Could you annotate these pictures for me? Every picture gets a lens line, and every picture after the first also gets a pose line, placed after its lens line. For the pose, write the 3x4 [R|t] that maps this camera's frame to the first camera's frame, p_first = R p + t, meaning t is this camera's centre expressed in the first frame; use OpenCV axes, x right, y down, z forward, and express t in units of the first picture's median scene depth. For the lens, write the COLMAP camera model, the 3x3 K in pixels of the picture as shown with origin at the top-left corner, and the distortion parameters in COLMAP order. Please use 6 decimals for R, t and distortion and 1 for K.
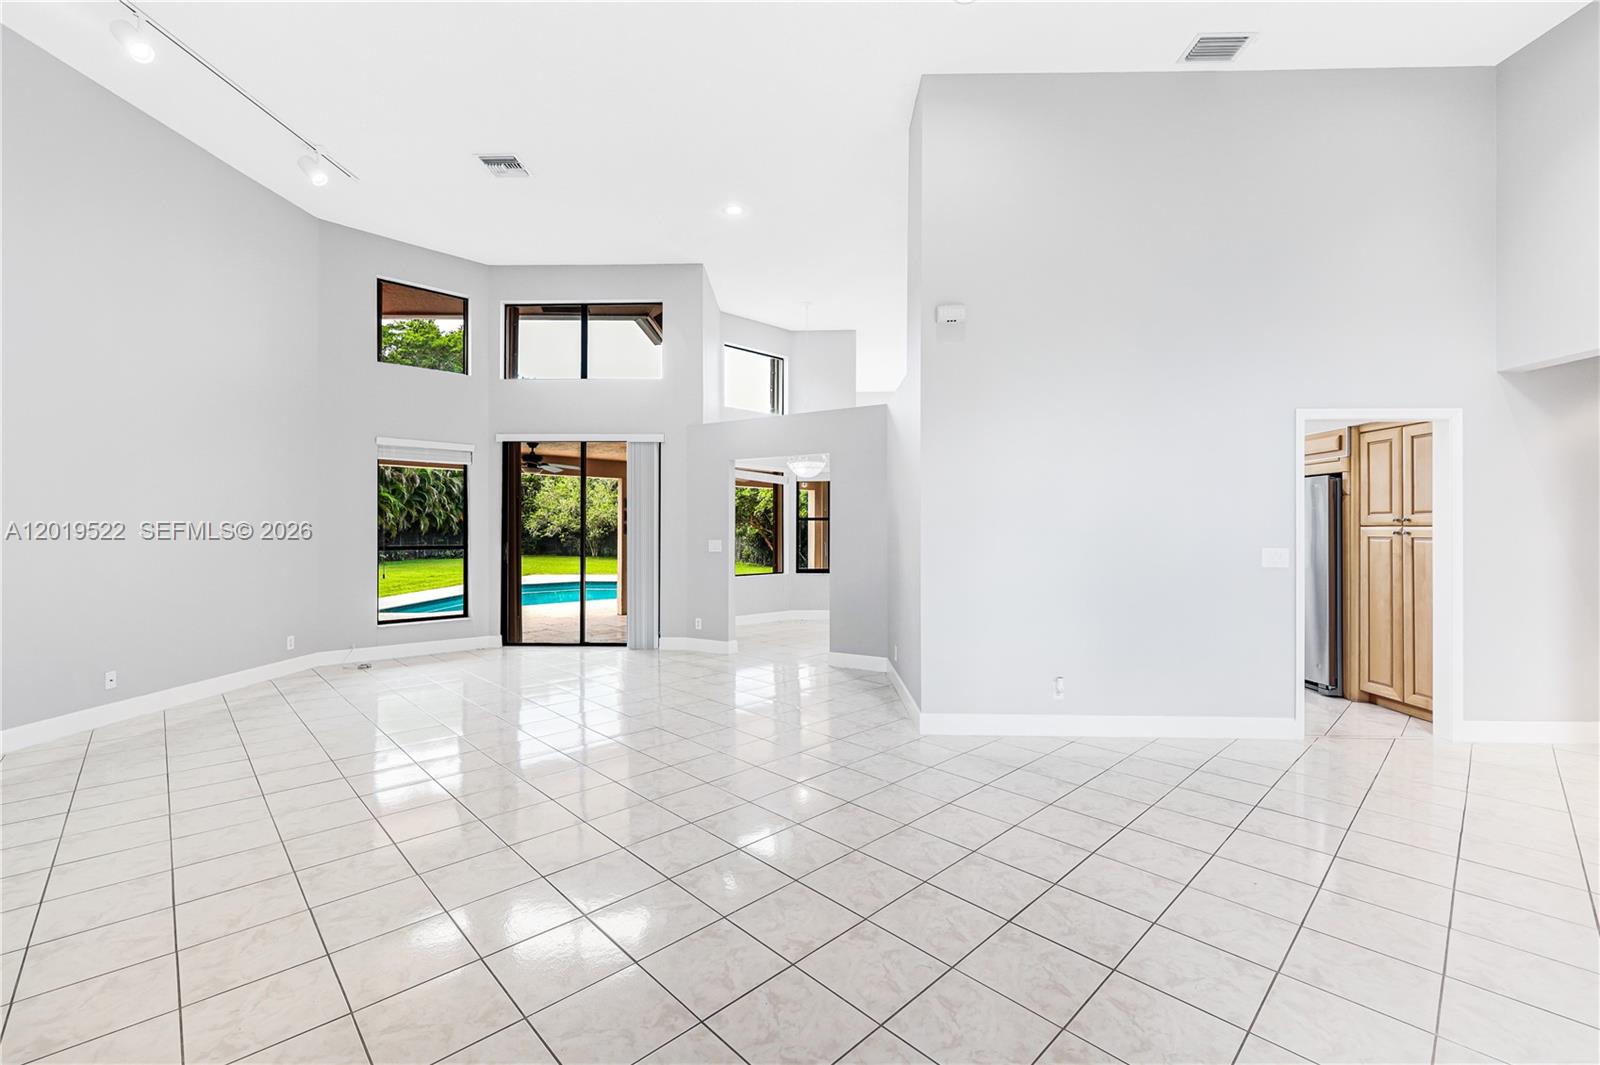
lens RADIAL K [[673.4, 0, 787.4], [0, 673.4, 532.2], [0, 0, 1]] dist [-0.003669, 0.001731]
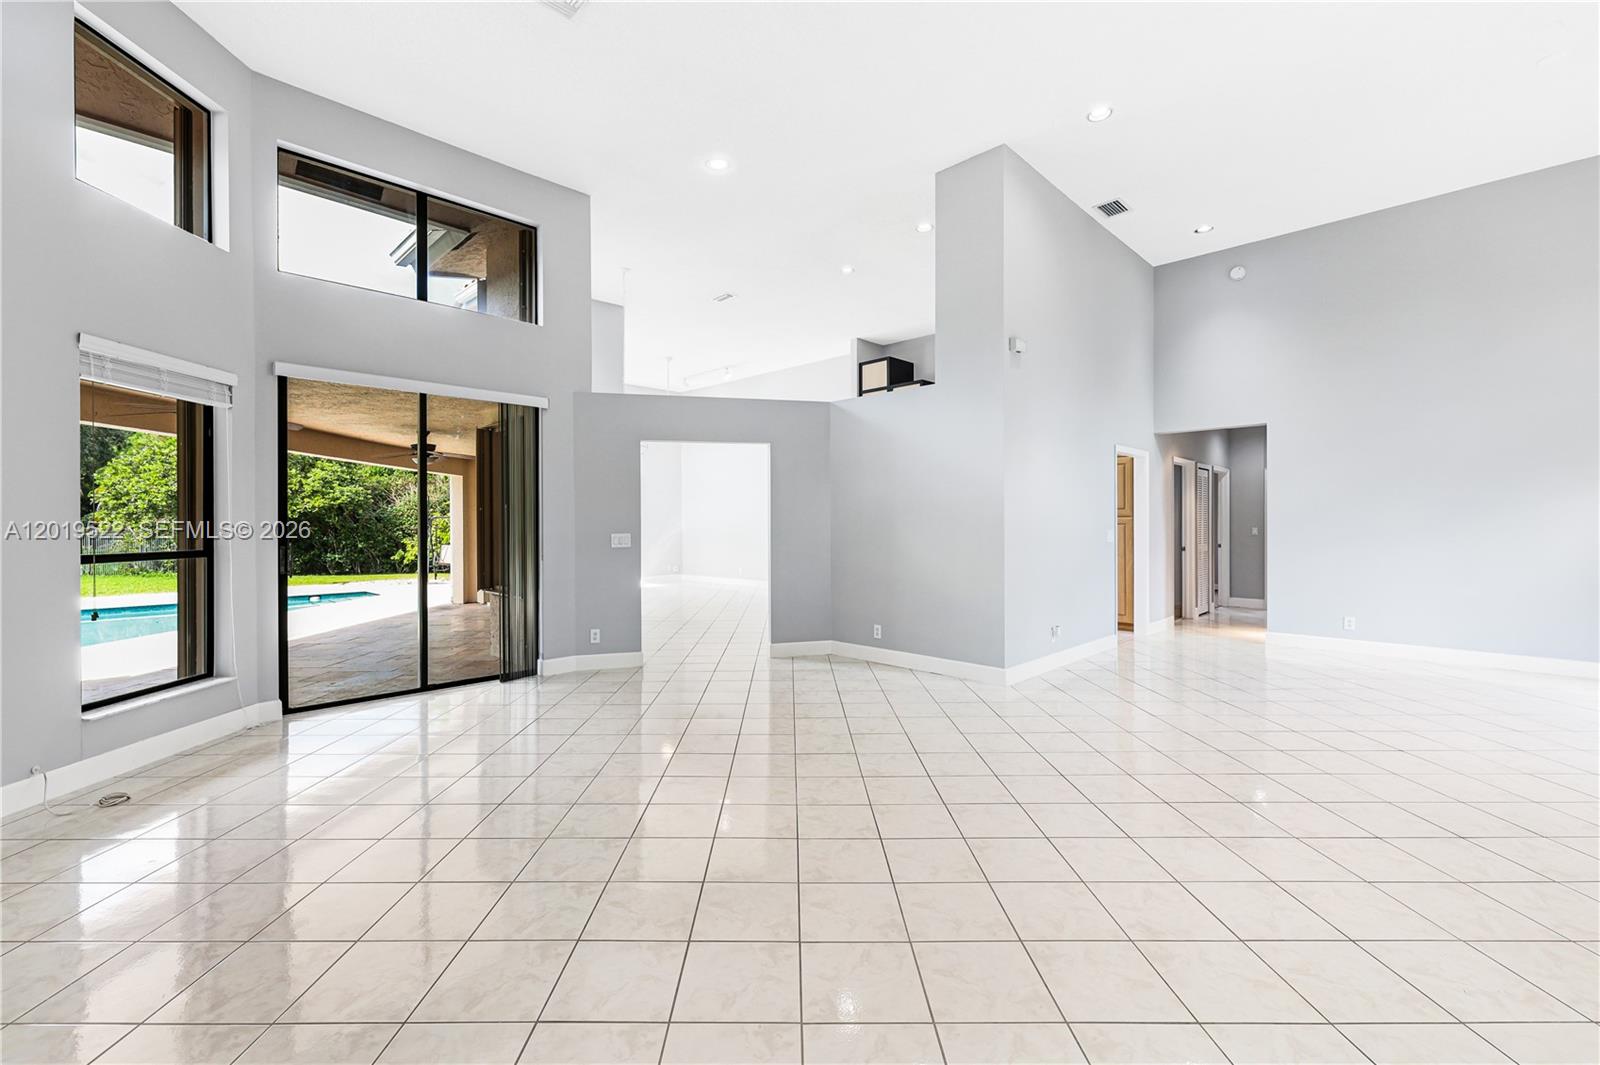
lens RADIAL K [[673.4, 0, 783.1], [0, 673.4, 530.9], [0, 0, 1]] dist [-0.003669, 0.001731]
pose [[0.691365, -0.008483, 0.722456, -0.563534], [0.008383, 0.999958, 0.003719, 0.005312], [-0.722457, 0.003485, 0.691407, 0.267668]]
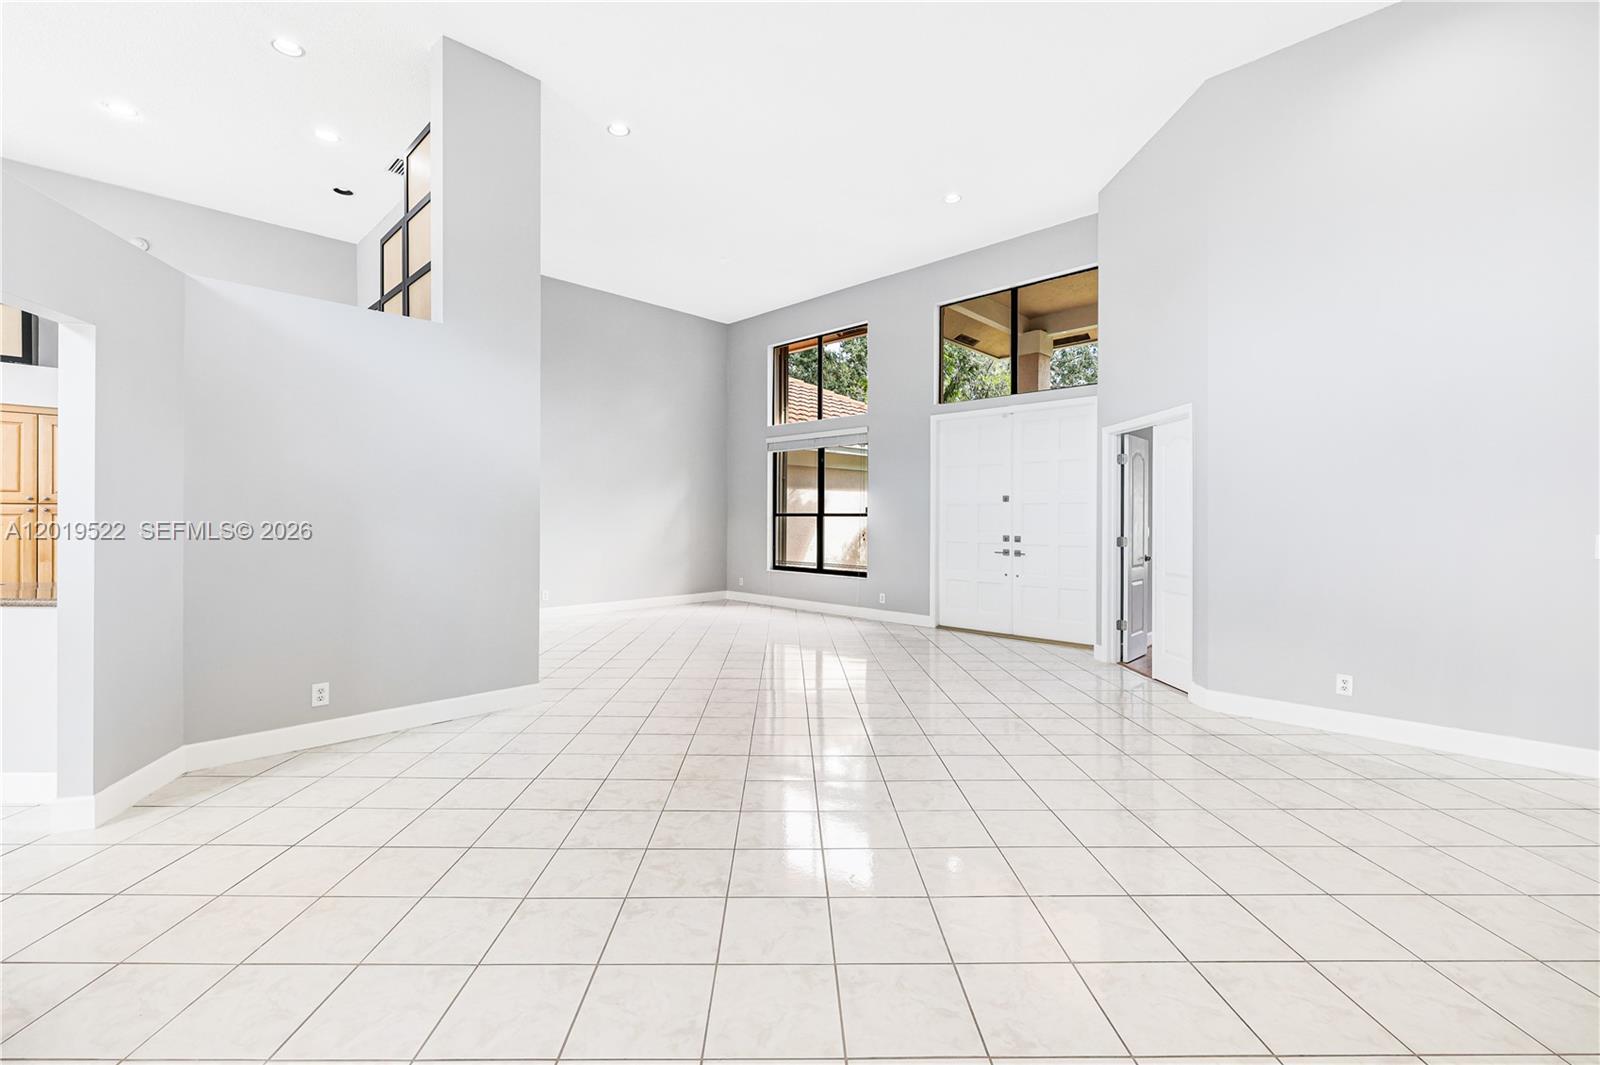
lens RADIAL K [[673.4, 0, 791.3], [0, 673.4, 518.7], [0, 0, 1]] dist [-0.003669, 0.001731]
pose [[-0.730439, -0.005188, 0.682959, -0.478390], [0.000433, 0.999967, 0.008058, -0.001259], [-0.682978, 0.006182, -0.730412, 0.890457]]
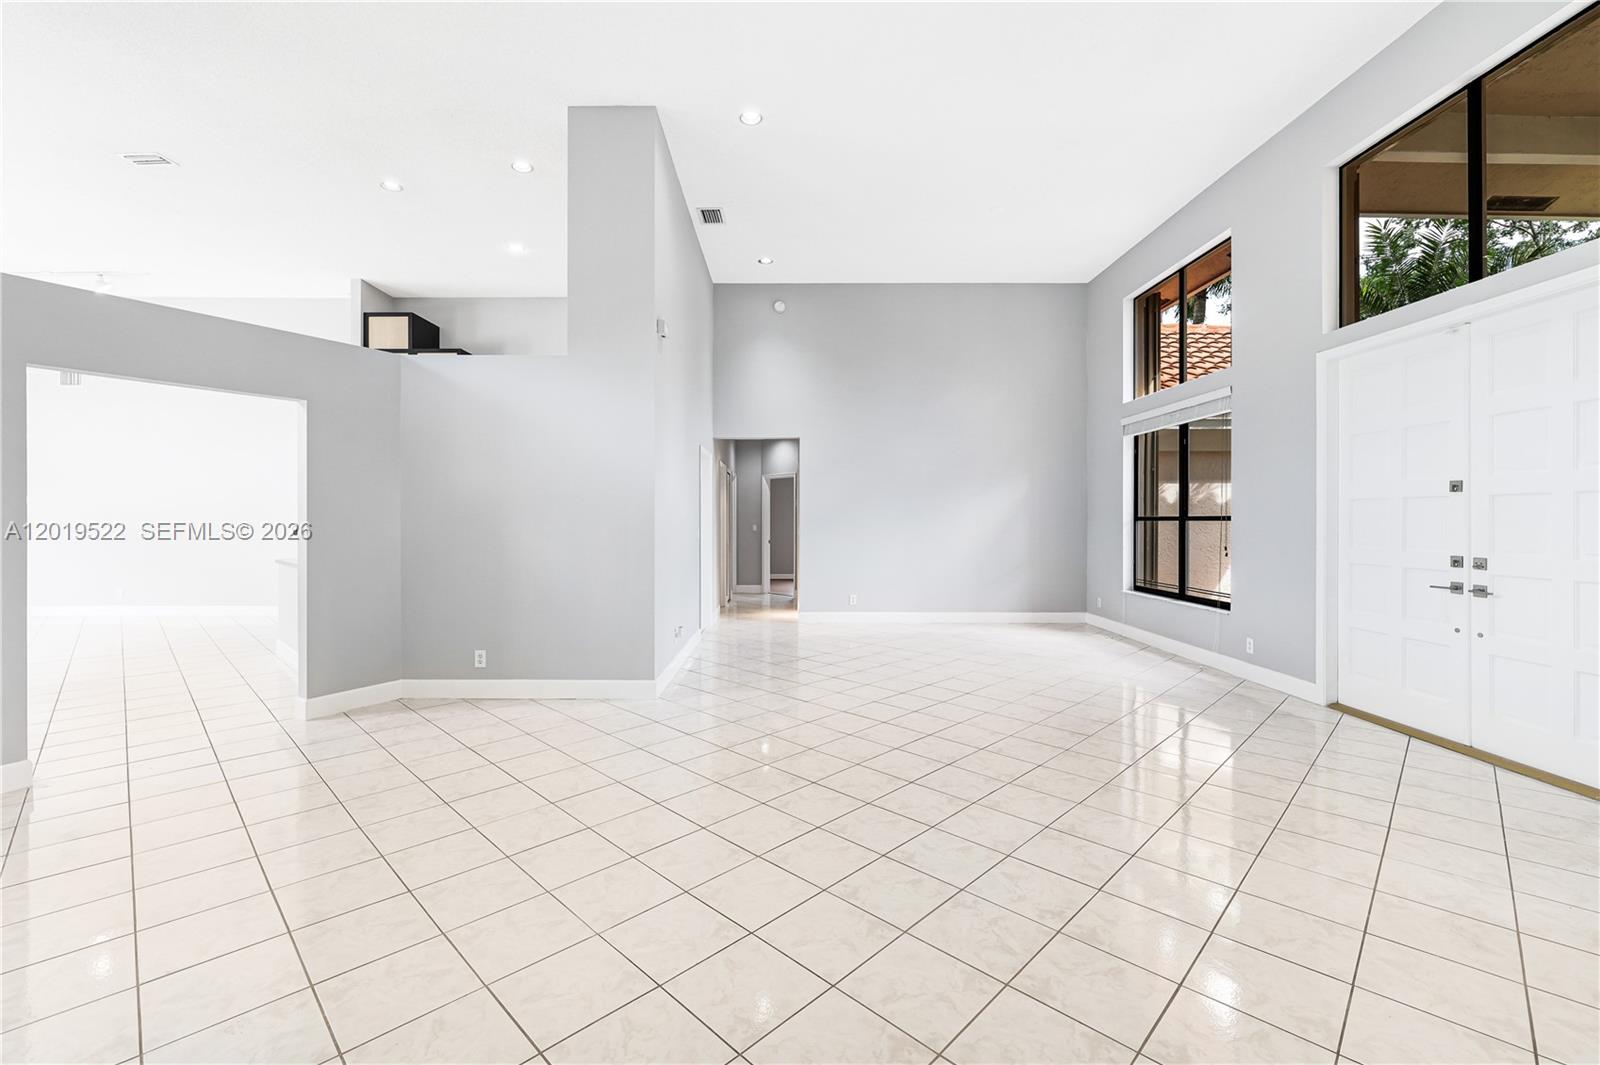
lens RADIAL K [[673.4, 0, 791.5], [0, 673.4, 526.8], [0, 0, 1]] dist [-0.003669, 0.001731]
pose [[-0.027908, -0.010486, 0.999555, -0.541949], [0.006372, 0.999923, 0.010668, 0.000161], [-0.999590, 0.006667, -0.027839, 0.479208]]
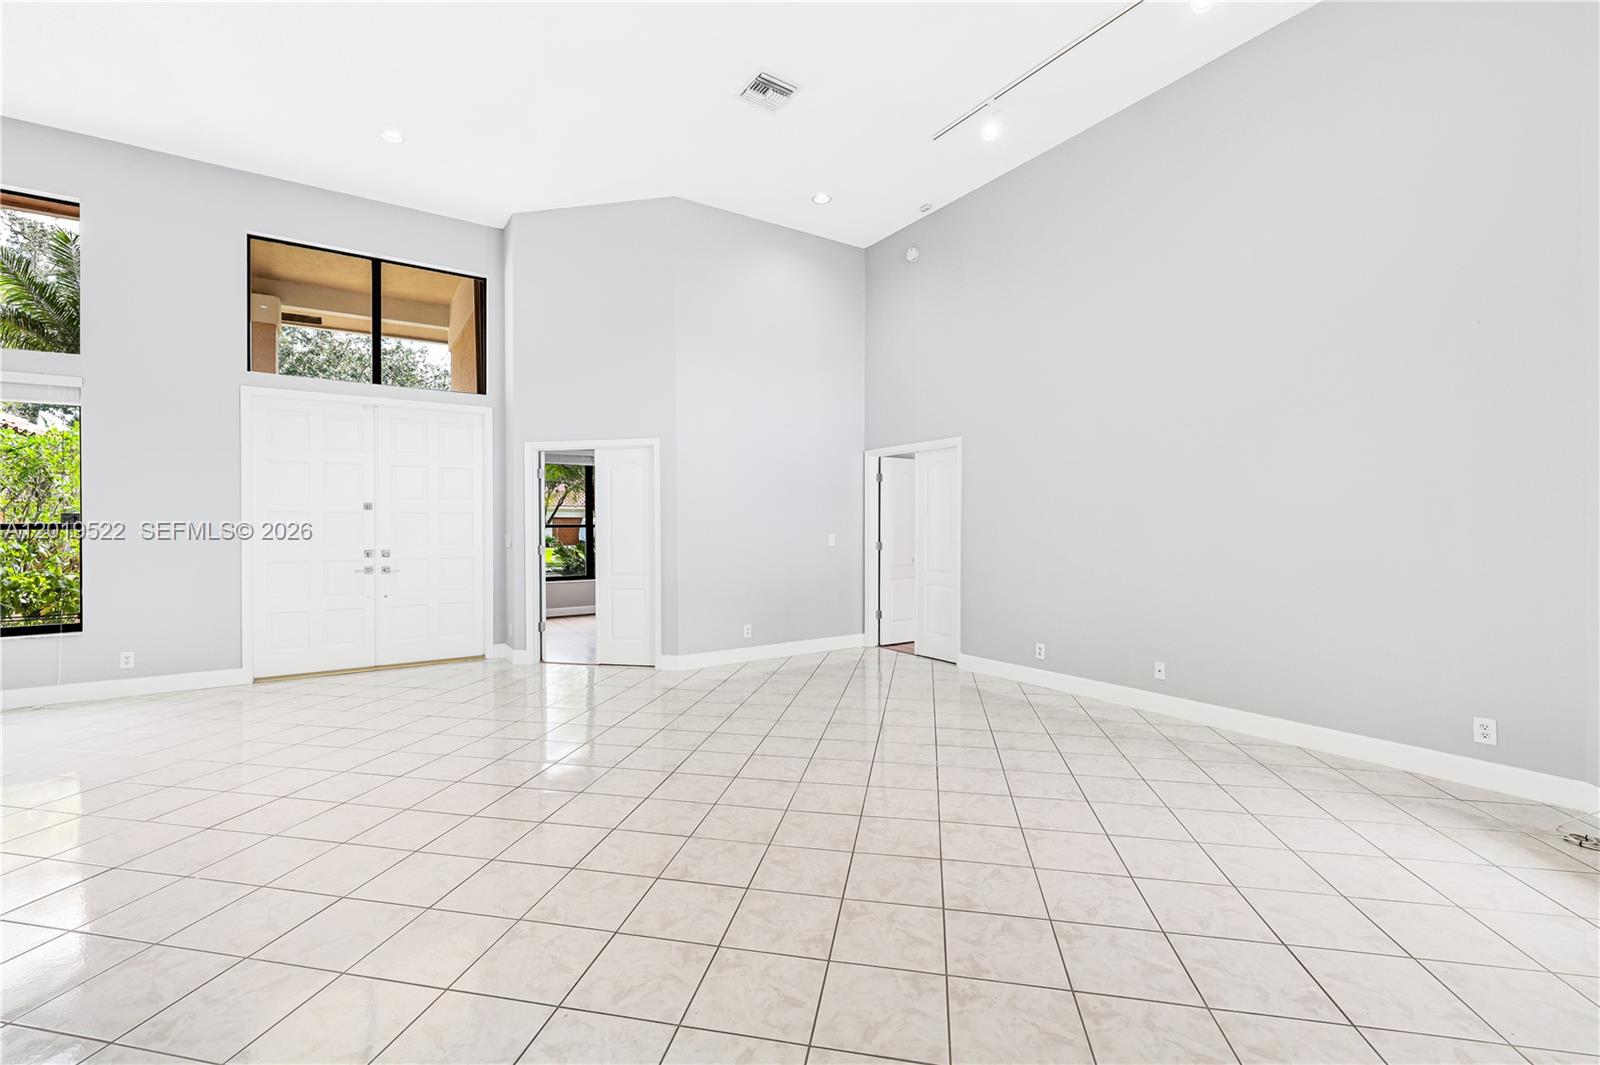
lens RADIAL K [[673.4, 0, 784.3], [0, 673.4, 526.8], [0, 0, 1]] dist [-0.003669, 0.001731]
pose [[-0.819652, 0.001160, -0.572860, 0.027445], [-0.000755, 0.999995, 0.003106, 0.000160], [0.572861, 0.002978, -0.819647, 0.927834]]
